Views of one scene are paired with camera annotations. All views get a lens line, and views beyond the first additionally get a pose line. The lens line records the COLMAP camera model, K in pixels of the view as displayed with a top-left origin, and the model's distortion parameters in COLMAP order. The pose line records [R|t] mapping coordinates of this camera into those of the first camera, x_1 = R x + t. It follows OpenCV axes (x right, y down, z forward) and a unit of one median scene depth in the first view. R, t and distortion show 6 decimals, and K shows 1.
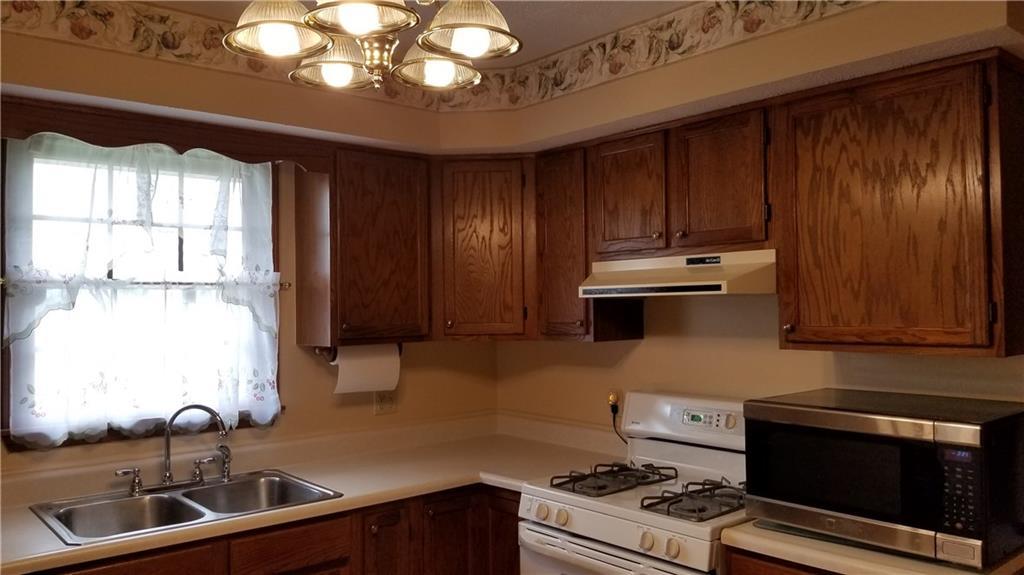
lens RADIAL K [[799.7, 0, 504.7], [0, 799.7, 293.3], [0, 0, 1]] dist [0.091628, -0.151136]
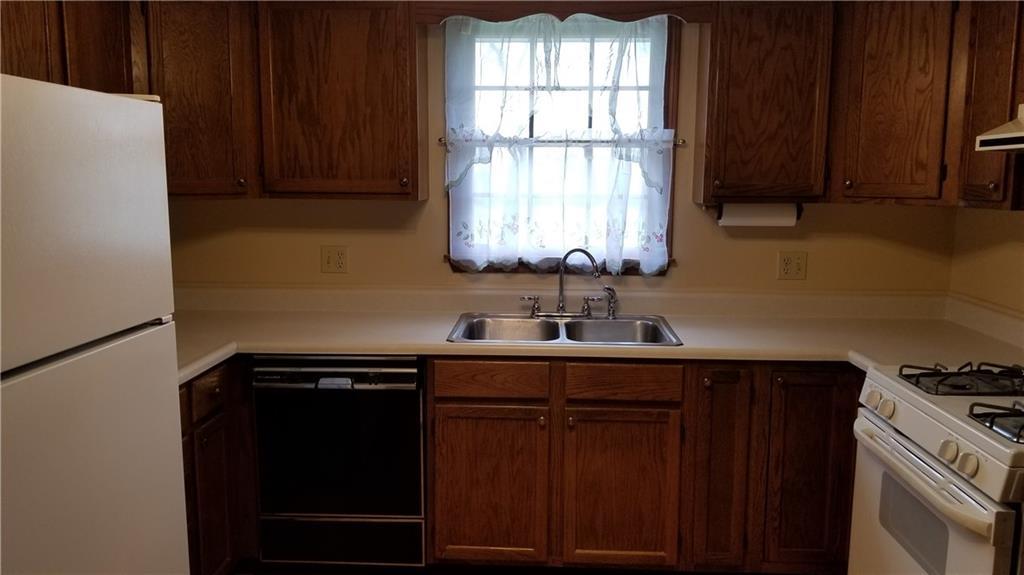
lens RADIAL K [[799.7, 0, 509.7], [0, 799.7, 293.4], [0, 0, 1]] dist [0.091628, -0.151136]
pose [[0.726155, 0.114336, -0.677957, 0.325302], [-0.004047, 0.986769, 0.162082, 0.016772], [0.687519, -0.114953, 0.717010, 0.108942]]
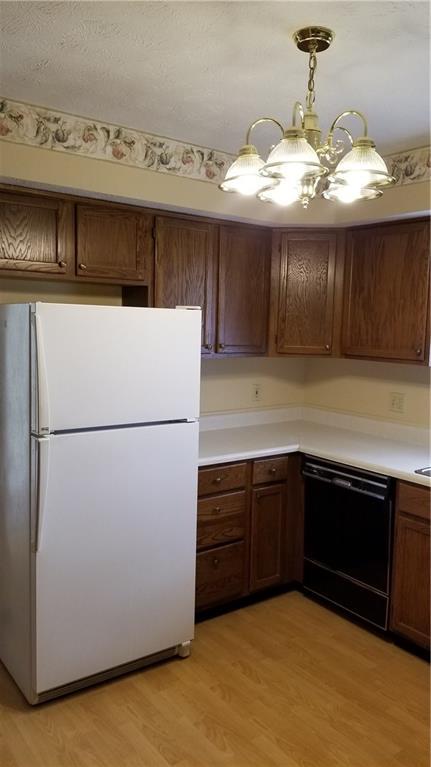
lens RADIAL K [[599.0, 0, 235.4], [0, 599.0, 381.5], [0, 0, 1]] dist [0.091628, -0.151136]
pose [[-0.049391, 0.112696, -0.992401, 0.615627], [-0.013078, 0.993456, 0.113467, -0.025333], [0.998694, 0.018583, -0.047594, 0.520126]]
